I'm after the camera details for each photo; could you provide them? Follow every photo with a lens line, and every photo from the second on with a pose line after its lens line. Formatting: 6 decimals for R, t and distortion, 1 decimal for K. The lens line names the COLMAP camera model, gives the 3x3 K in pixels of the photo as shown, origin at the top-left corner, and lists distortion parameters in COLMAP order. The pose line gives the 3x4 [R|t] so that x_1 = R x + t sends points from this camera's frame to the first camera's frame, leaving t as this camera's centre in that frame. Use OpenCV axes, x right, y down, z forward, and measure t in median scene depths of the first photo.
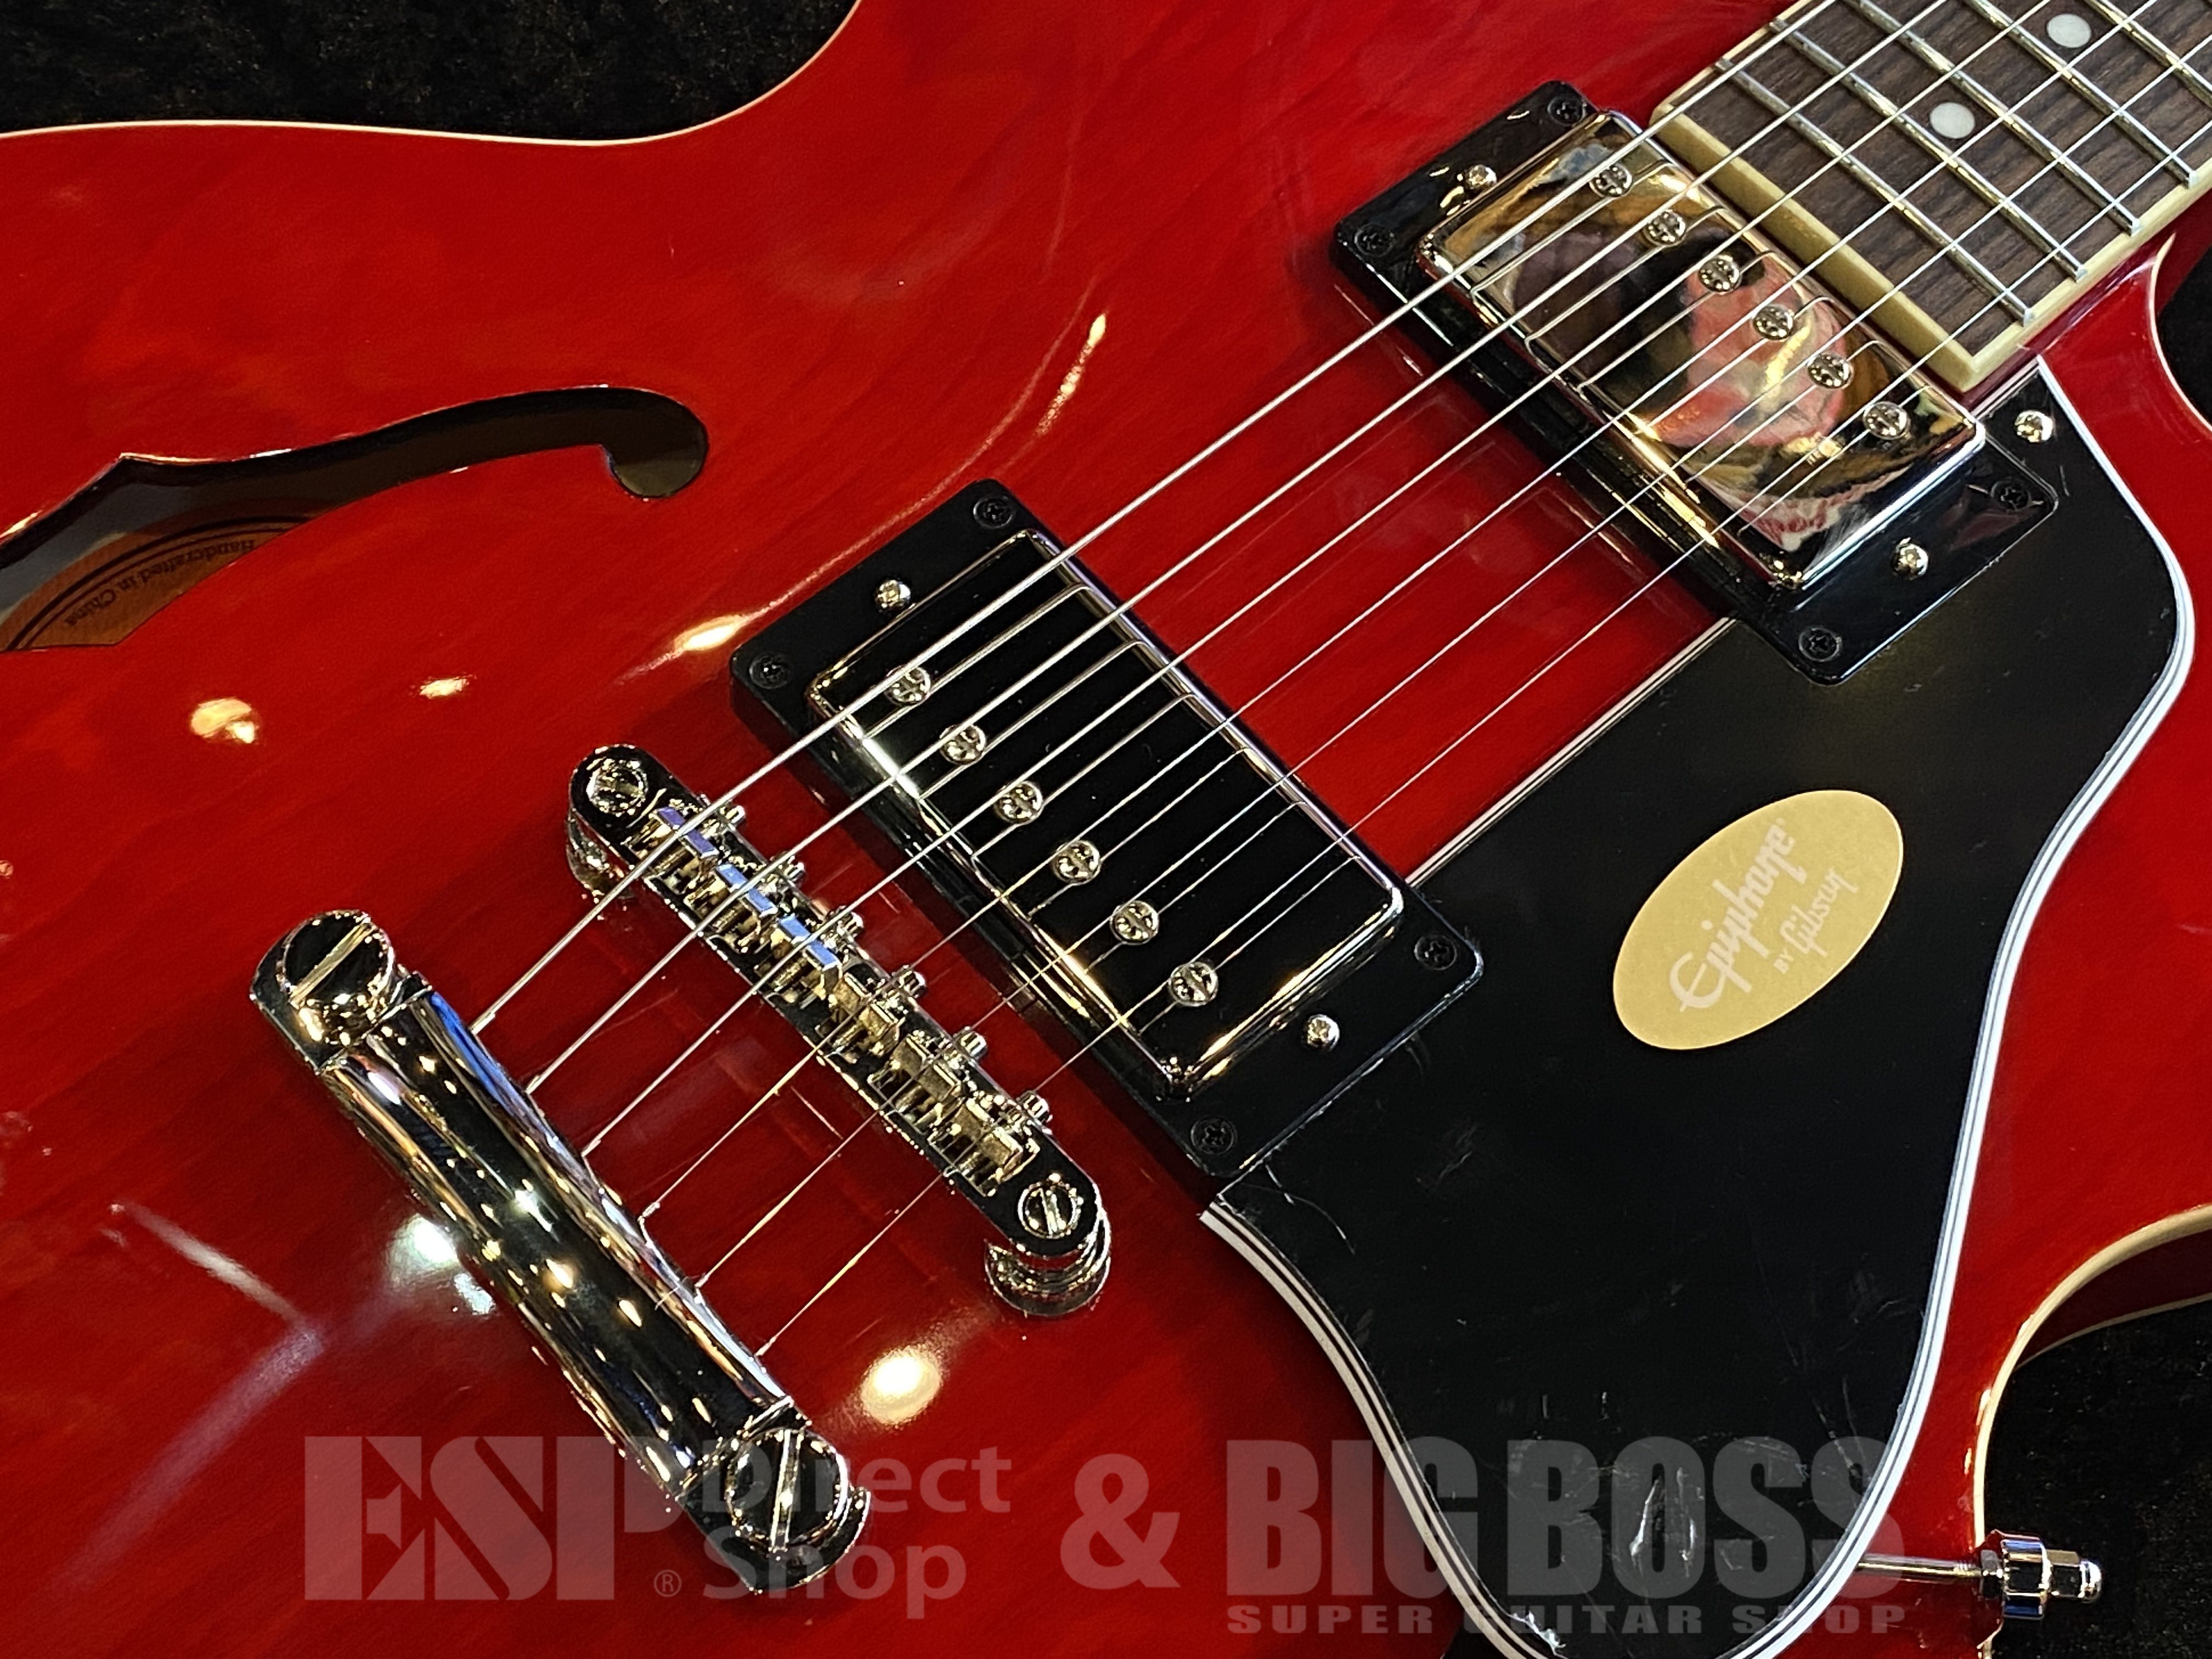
lens RADIAL K [[3422.3, 0, 1104.3], [0, 3422.3, 834.7], [0, 0, 1]] dist [0.209681, -0.706799]
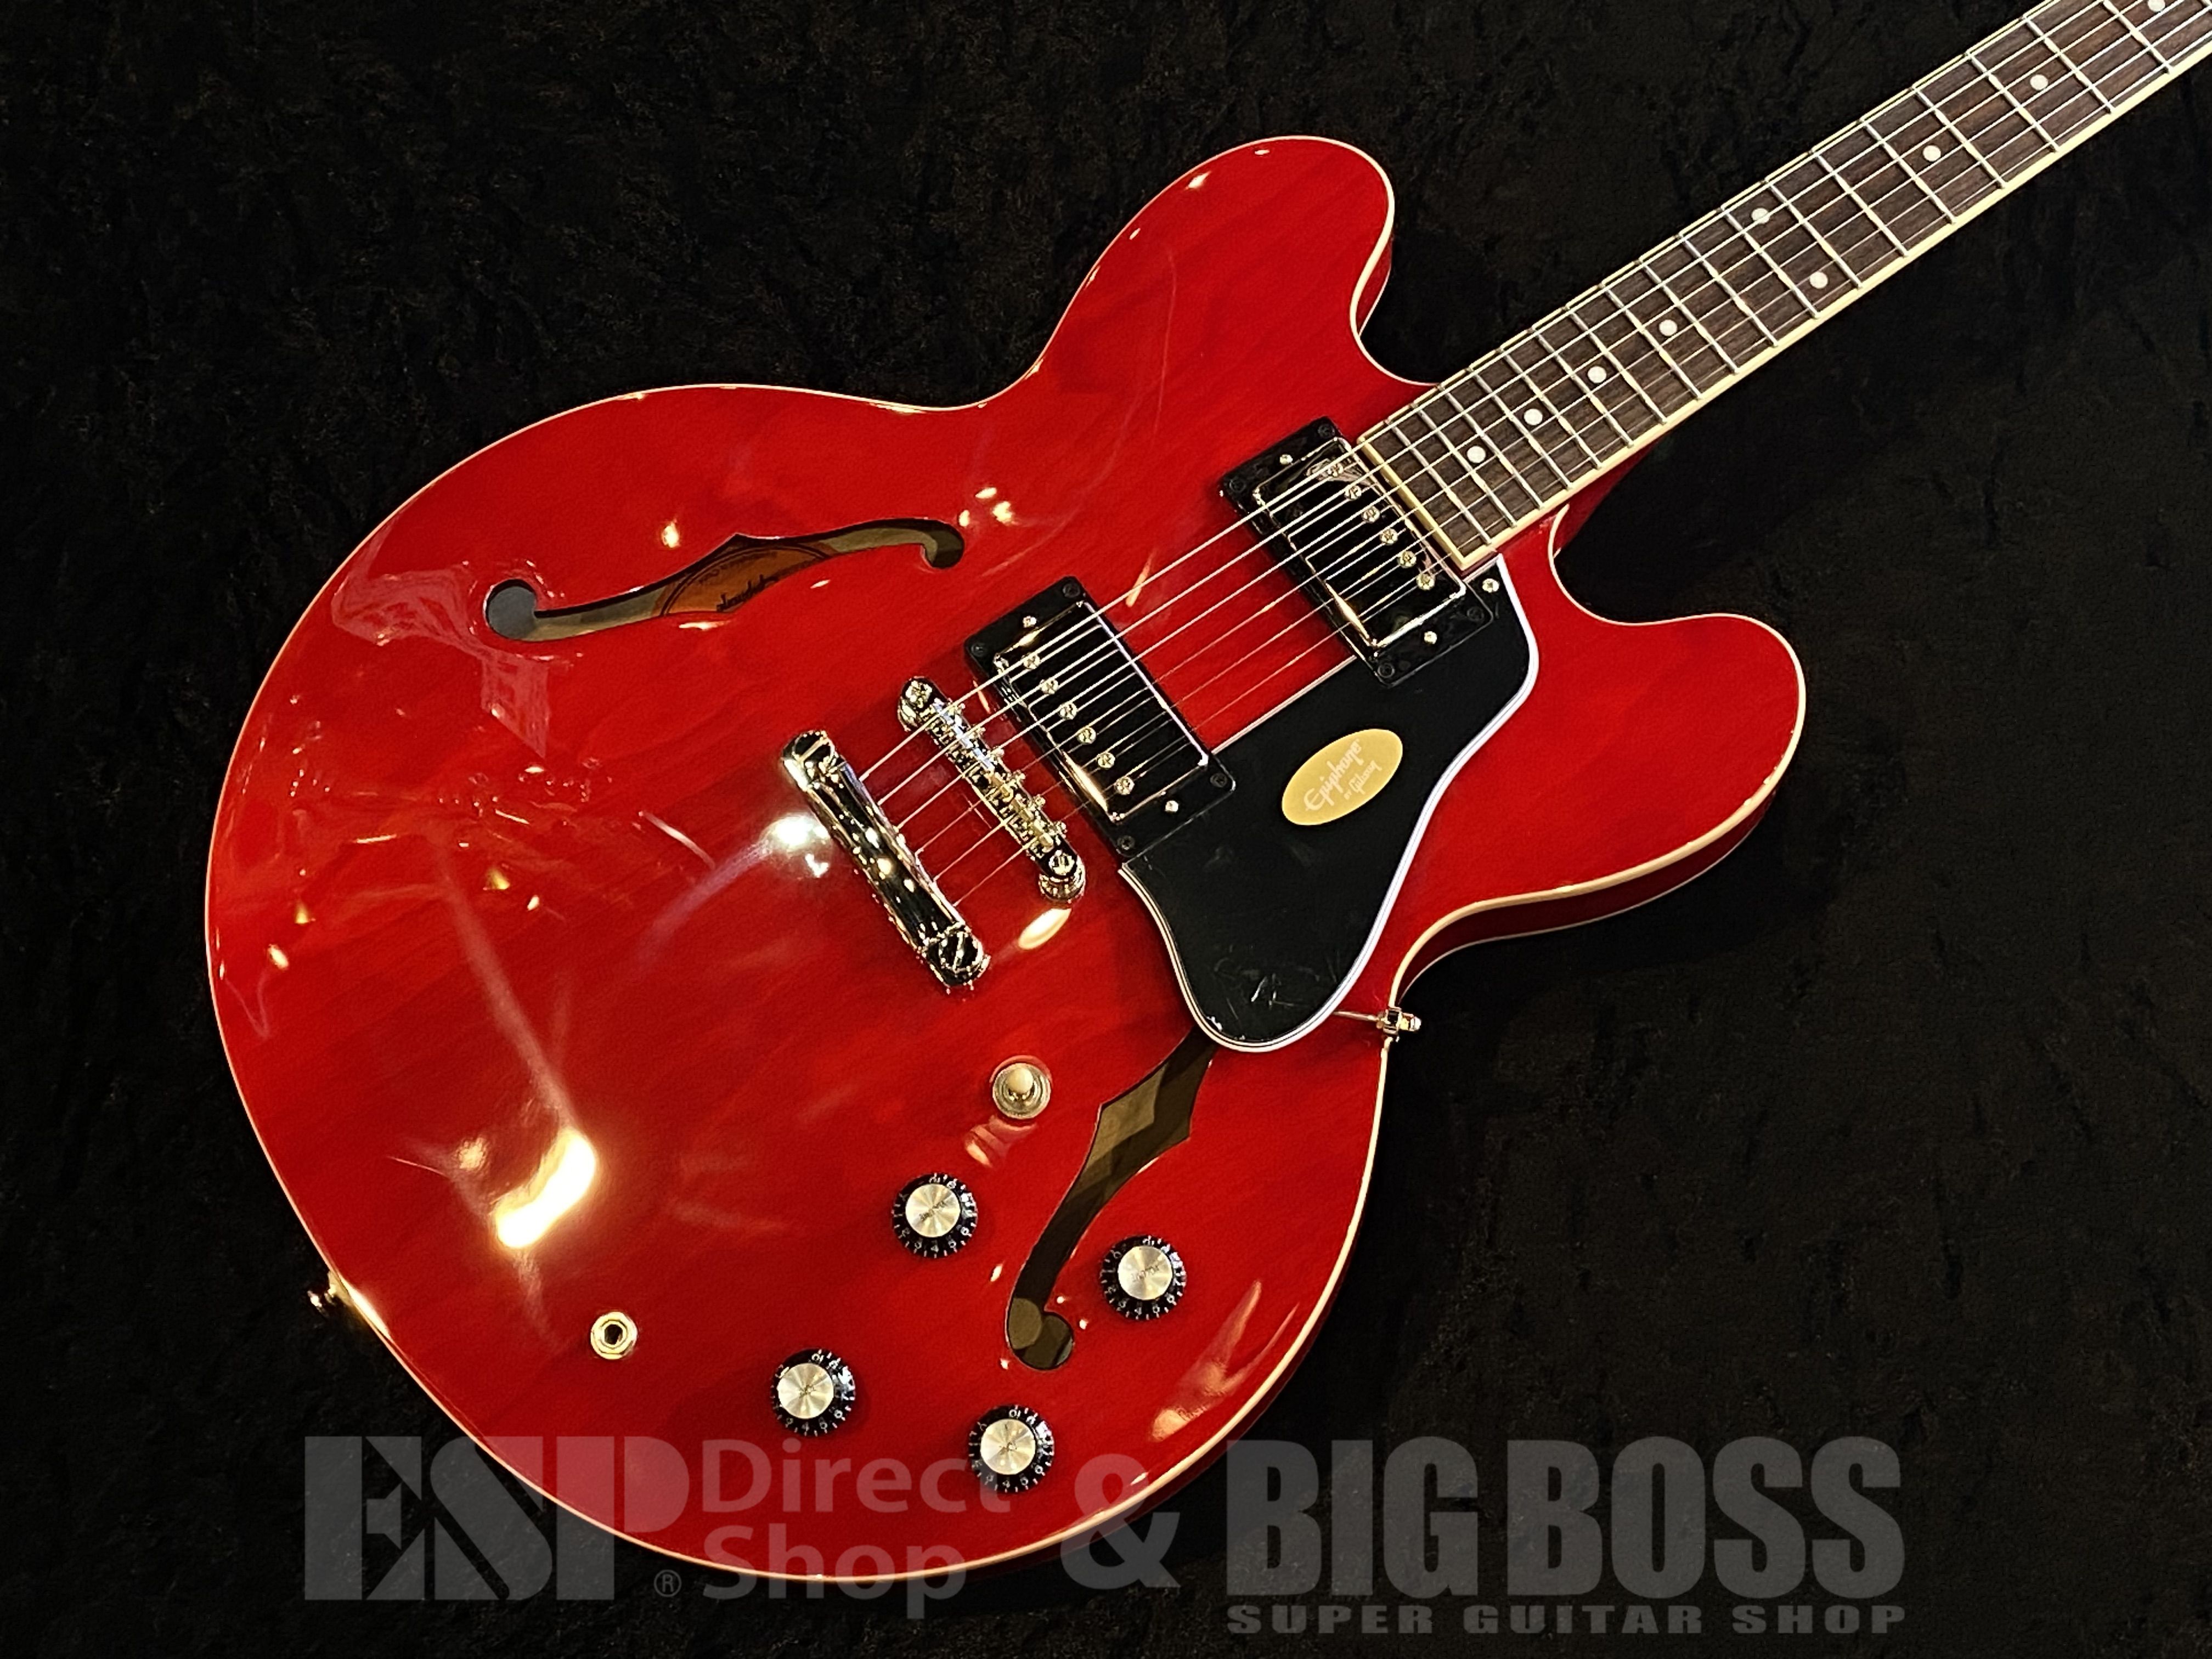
lens RADIAL K [[3422.3, 0, 1104.3], [0, 3422.3, 834.7], [0, 0, 1]] dist [0.209681, -0.706799]
pose [[0.993153, 0.087601, -0.077284, 0.212143], [-0.078587, 0.990502, 0.112828, -0.210955], [0.086434, -0.105982, 0.990604, -1.599256]]
